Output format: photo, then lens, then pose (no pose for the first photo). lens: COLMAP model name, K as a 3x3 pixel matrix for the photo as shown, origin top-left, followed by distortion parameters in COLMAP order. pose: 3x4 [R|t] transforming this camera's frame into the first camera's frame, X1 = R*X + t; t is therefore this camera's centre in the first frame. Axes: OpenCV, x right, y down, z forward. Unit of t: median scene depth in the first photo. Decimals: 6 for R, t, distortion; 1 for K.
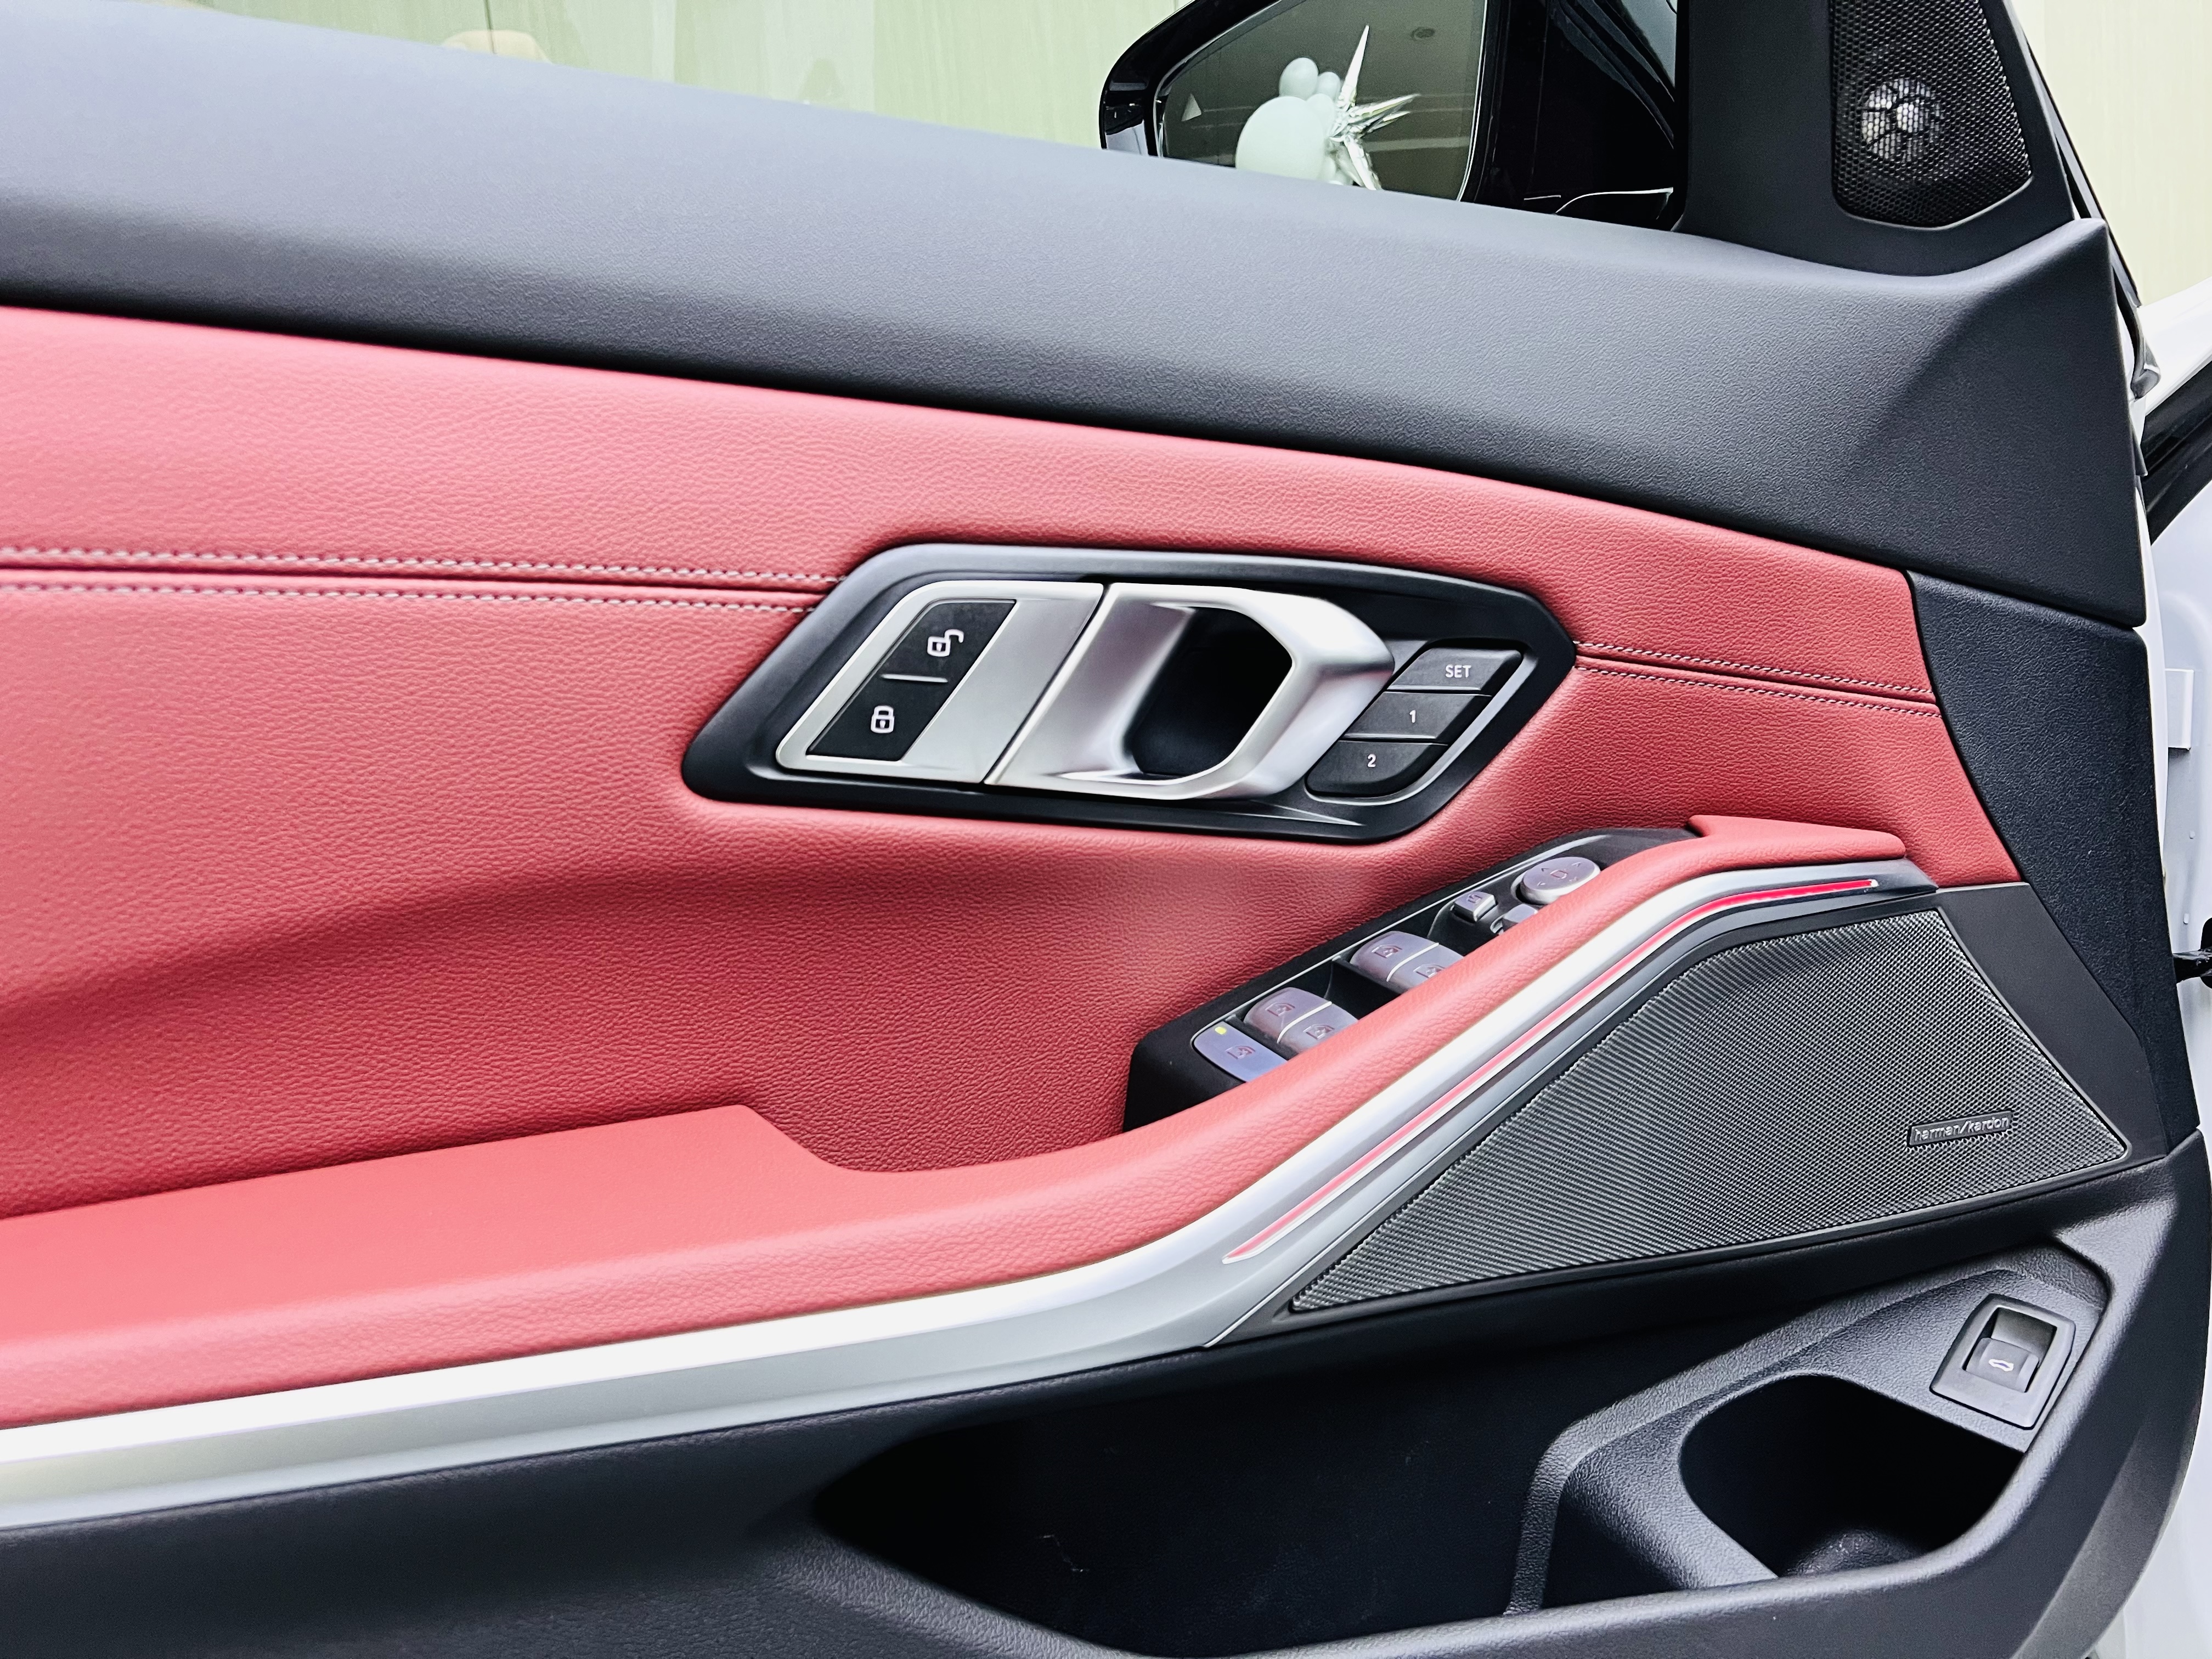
lens RADIAL K [[1679.9, 0, 1113.0], [0, 1679.9, 839.0], [0, 0, 1]] dist [0.075016, -0.095301]
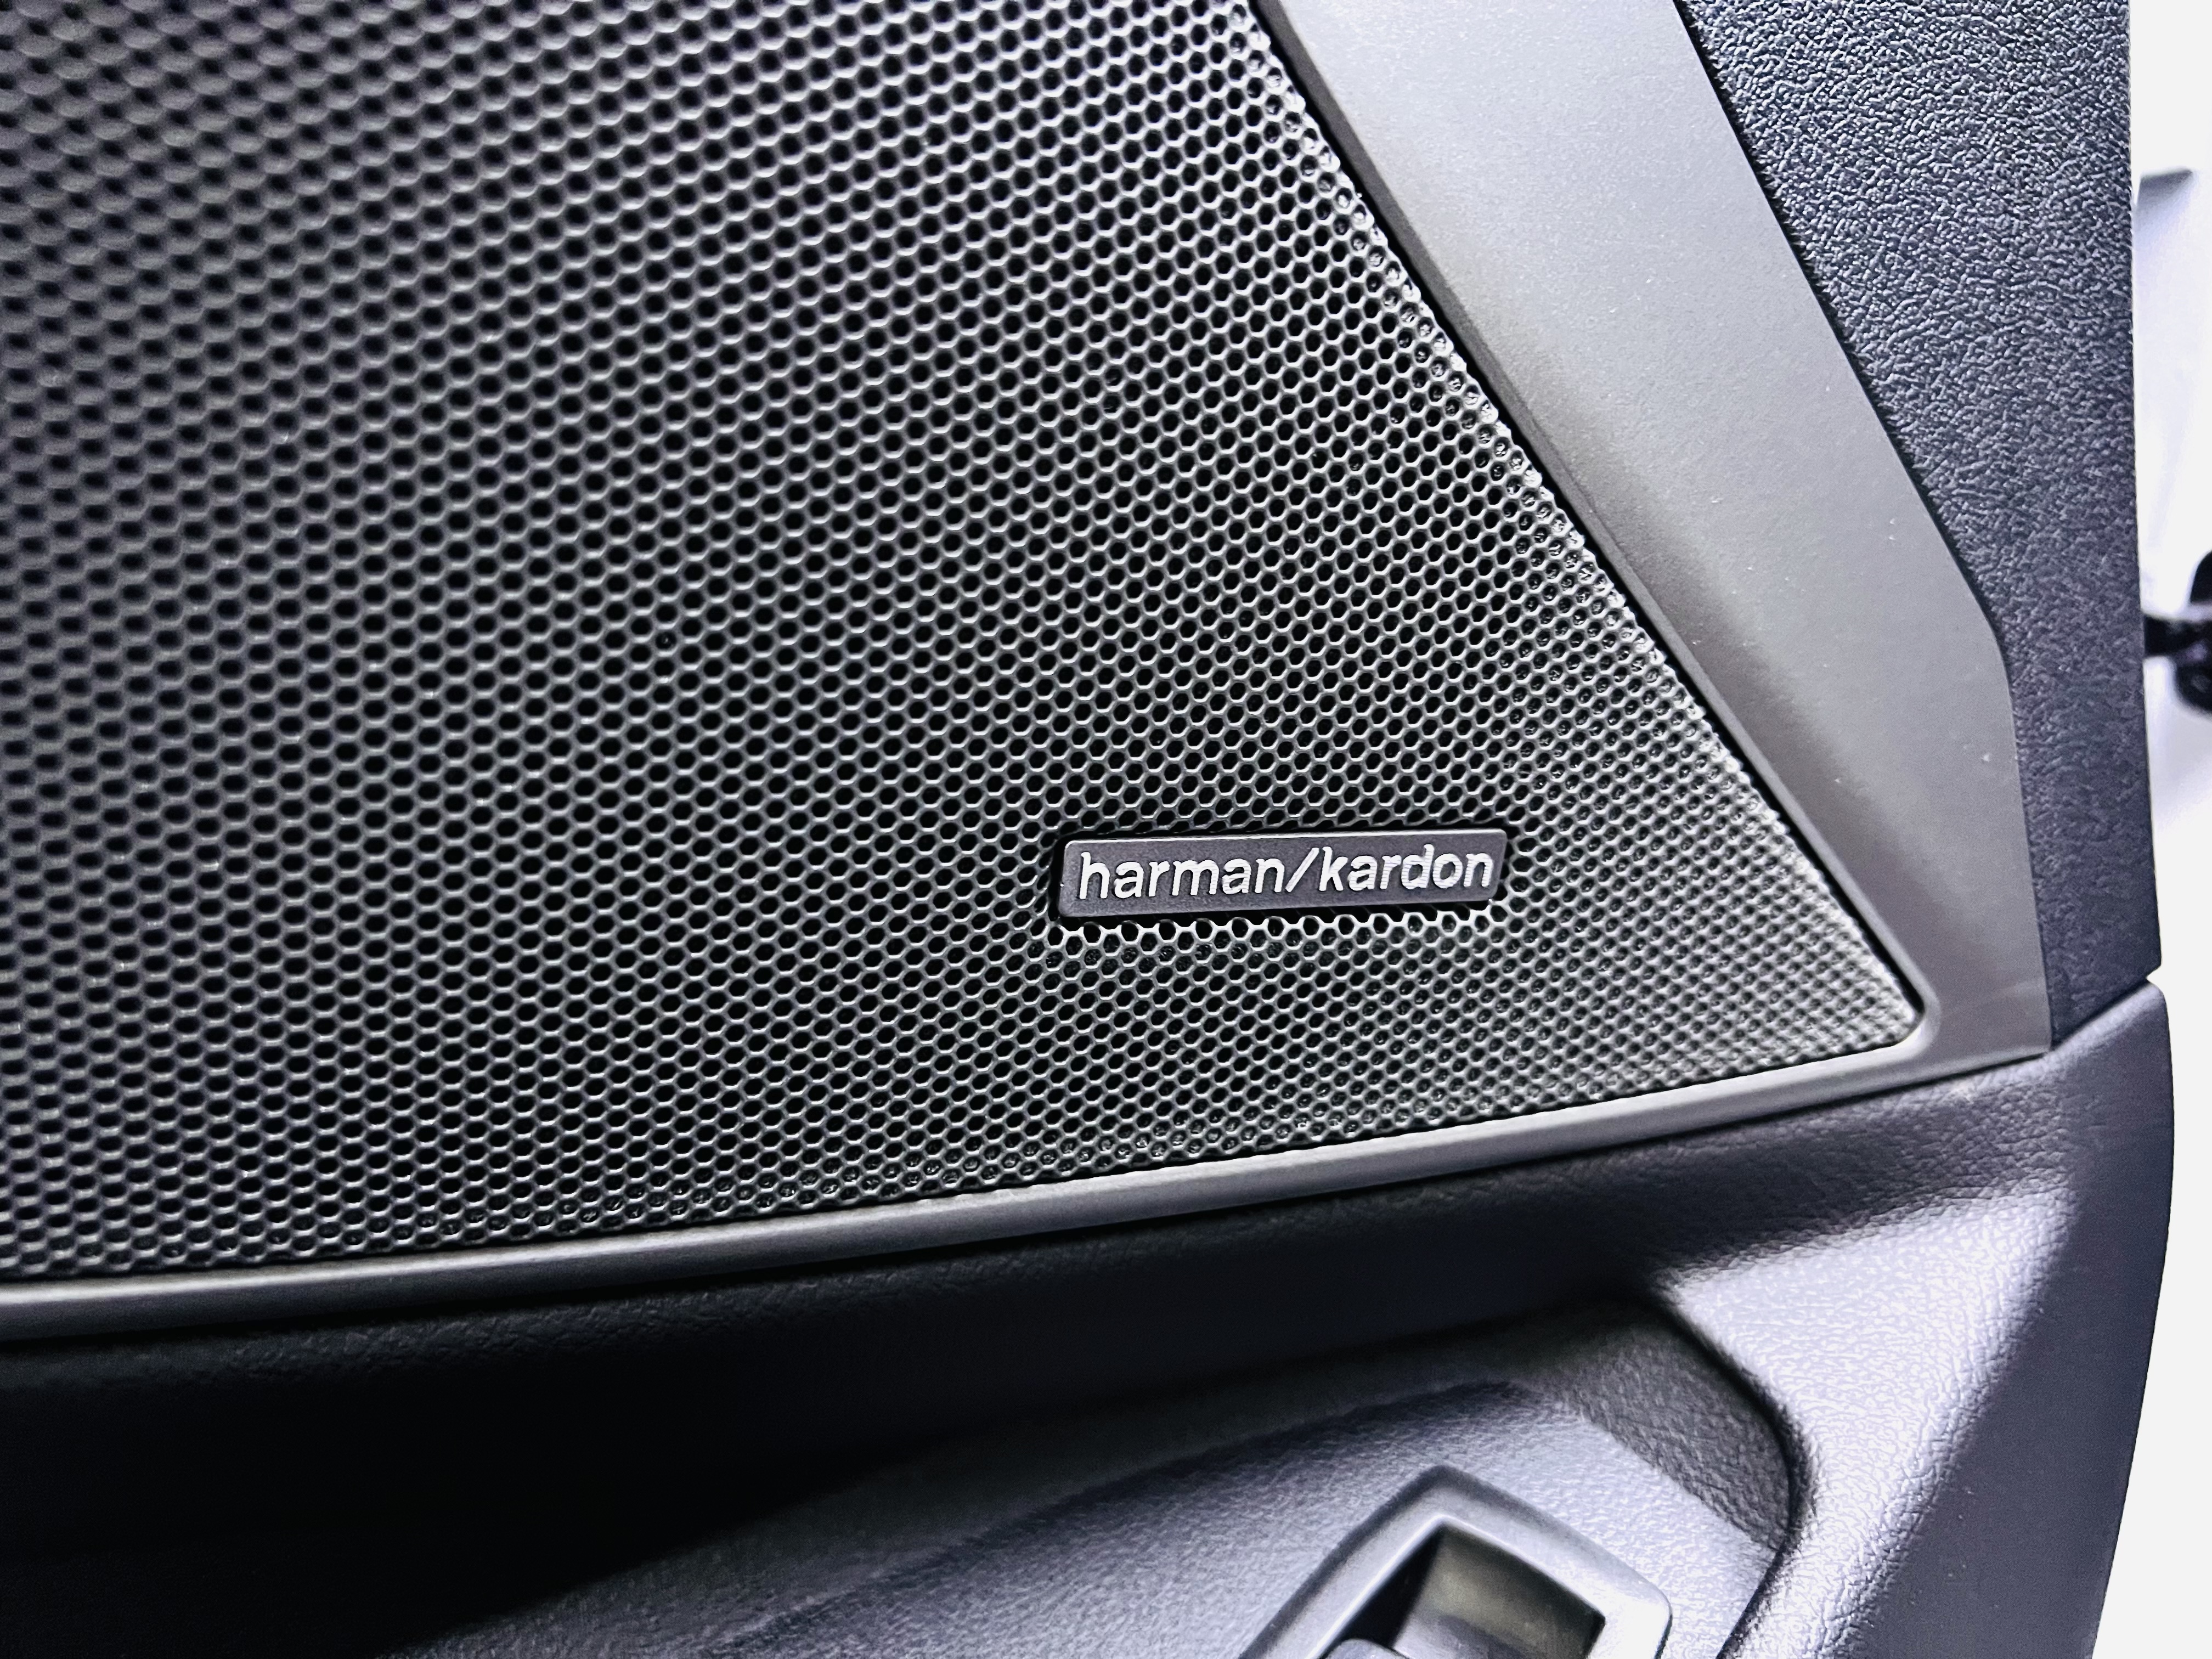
lens RADIAL K [[1679.9, 0, 1113.0], [0, 1679.9, 839.0], [0, 0, 1]] dist [0.075016, -0.095301]
pose [[0.997554, 0.063384, 0.029481, 0.439136], [-0.064986, 0.996257, 0.057001, 0.141508], [-0.025758, -0.058777, 0.997939, 0.702613]]
